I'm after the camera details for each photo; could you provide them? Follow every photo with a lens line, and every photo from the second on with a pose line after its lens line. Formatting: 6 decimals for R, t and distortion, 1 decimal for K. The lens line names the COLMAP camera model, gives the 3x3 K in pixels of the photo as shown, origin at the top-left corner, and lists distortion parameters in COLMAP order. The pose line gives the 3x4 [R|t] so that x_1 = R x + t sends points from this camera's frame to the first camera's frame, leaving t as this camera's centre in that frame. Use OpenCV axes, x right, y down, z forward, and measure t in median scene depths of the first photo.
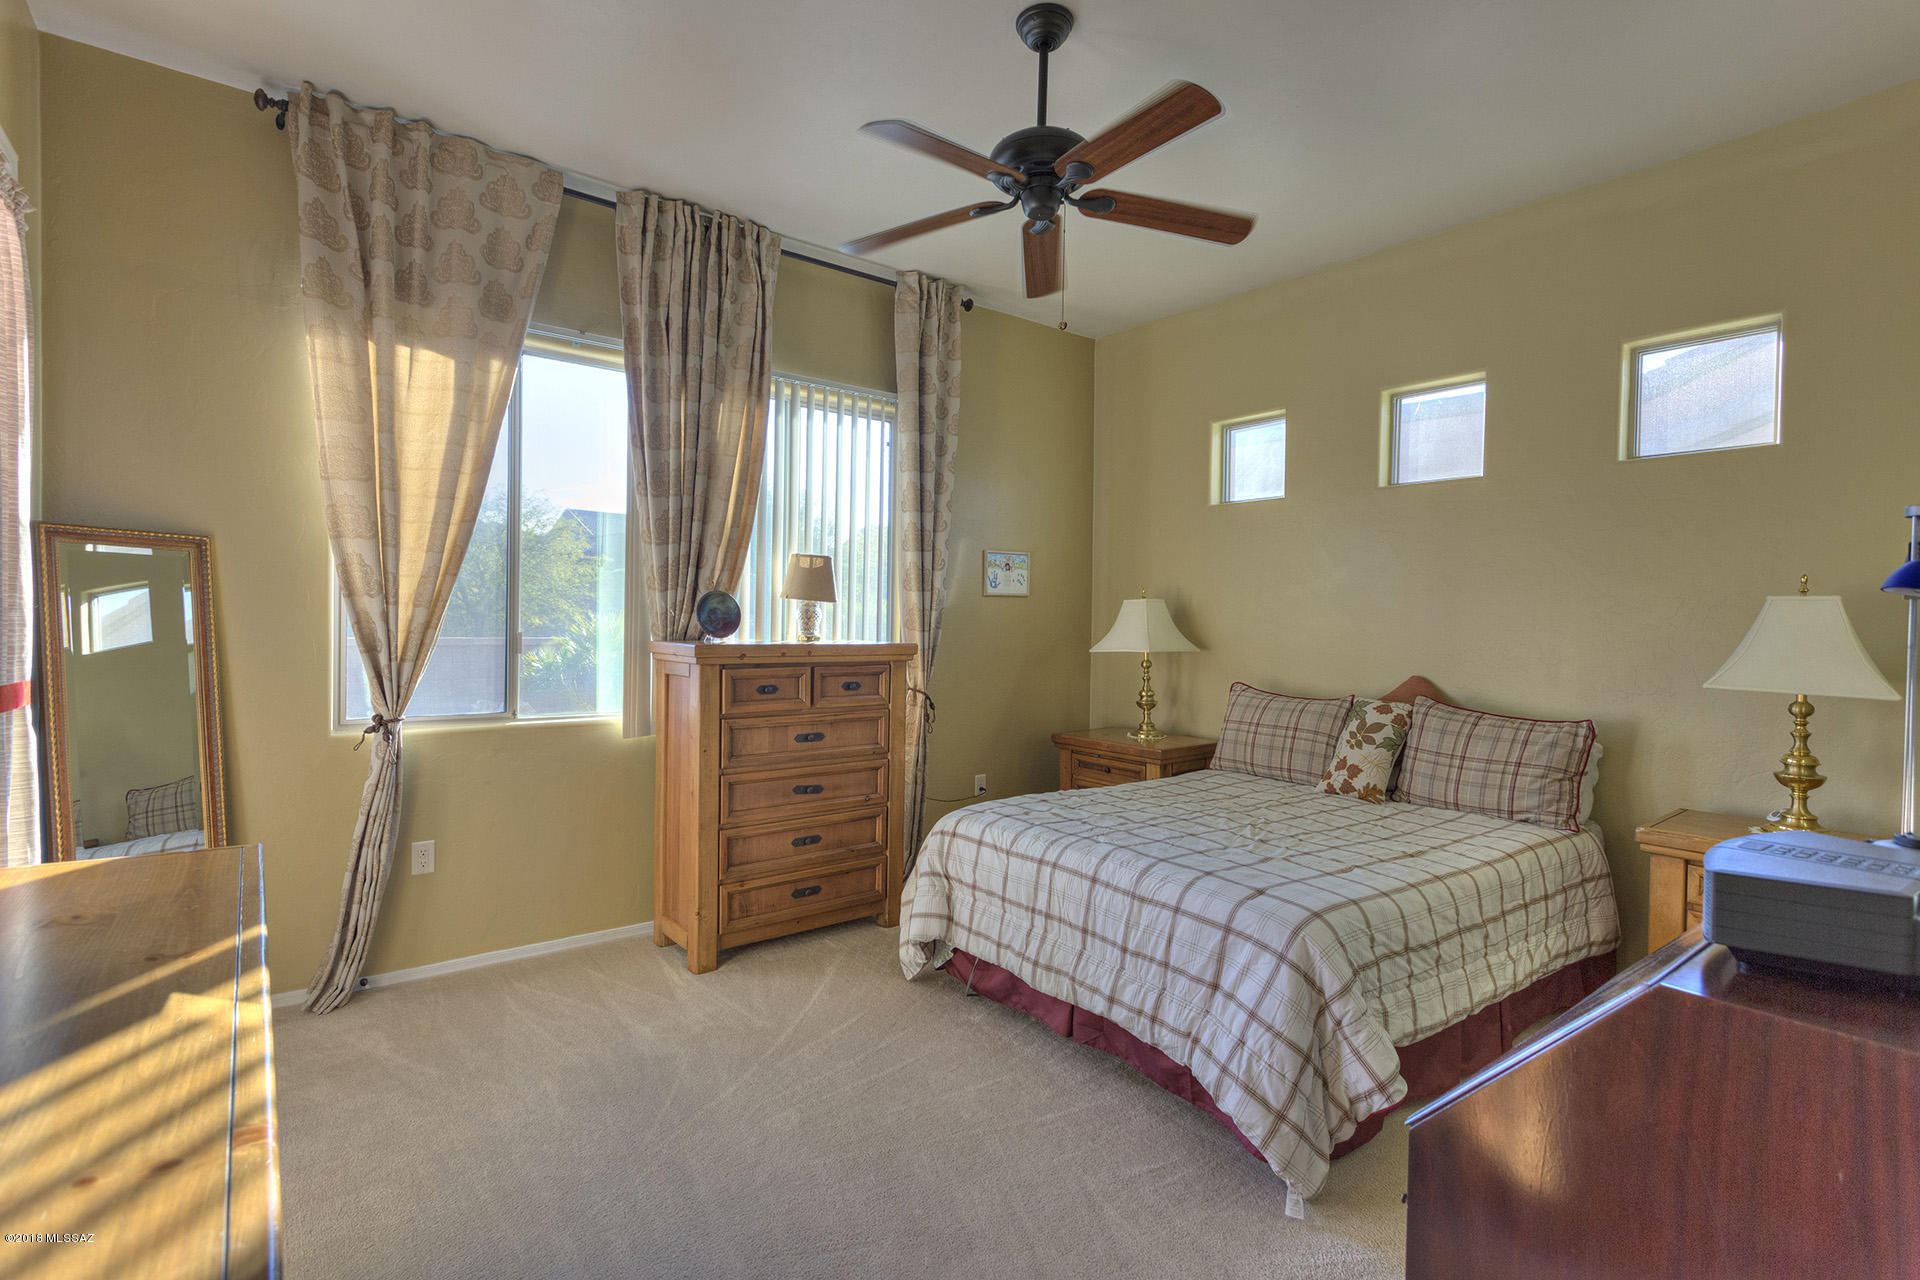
lens RADIAL K [[917.9, 0, 962.1], [0, 917.9, 646.4], [0, 0, 1]] dist [0.005556, 0.002851]
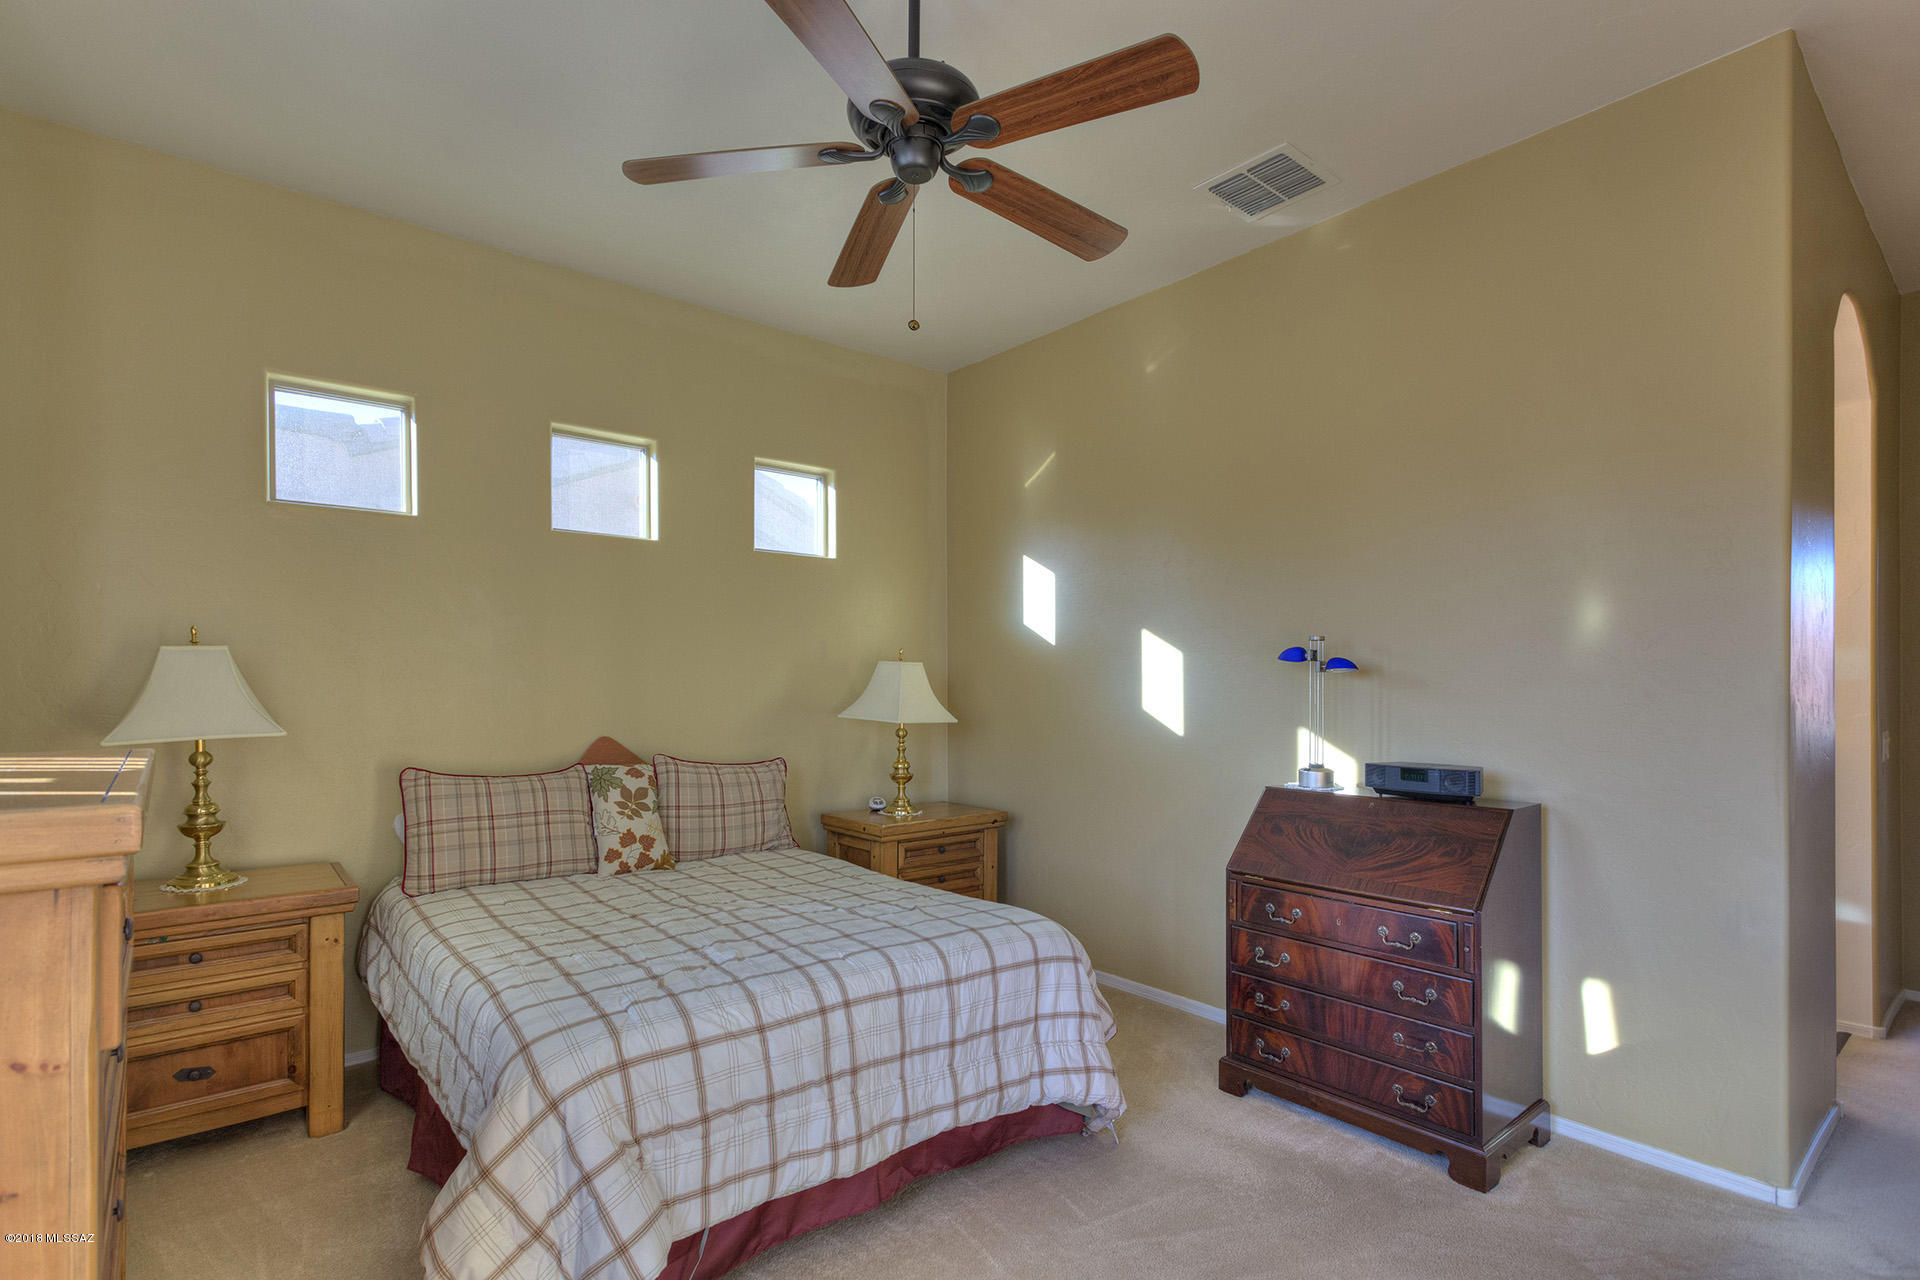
lens RADIAL K [[917.9, 0, 982.3], [0, 917.9, 674.7], [0, 0, 1]] dist [0.005556, 0.002851]
pose [[-0.044654, -0.006727, 0.998980, -0.519932], [0.027650, 0.999586, 0.007967, -0.031653], [-0.998620, 0.027978, -0.044450, 0.703439]]
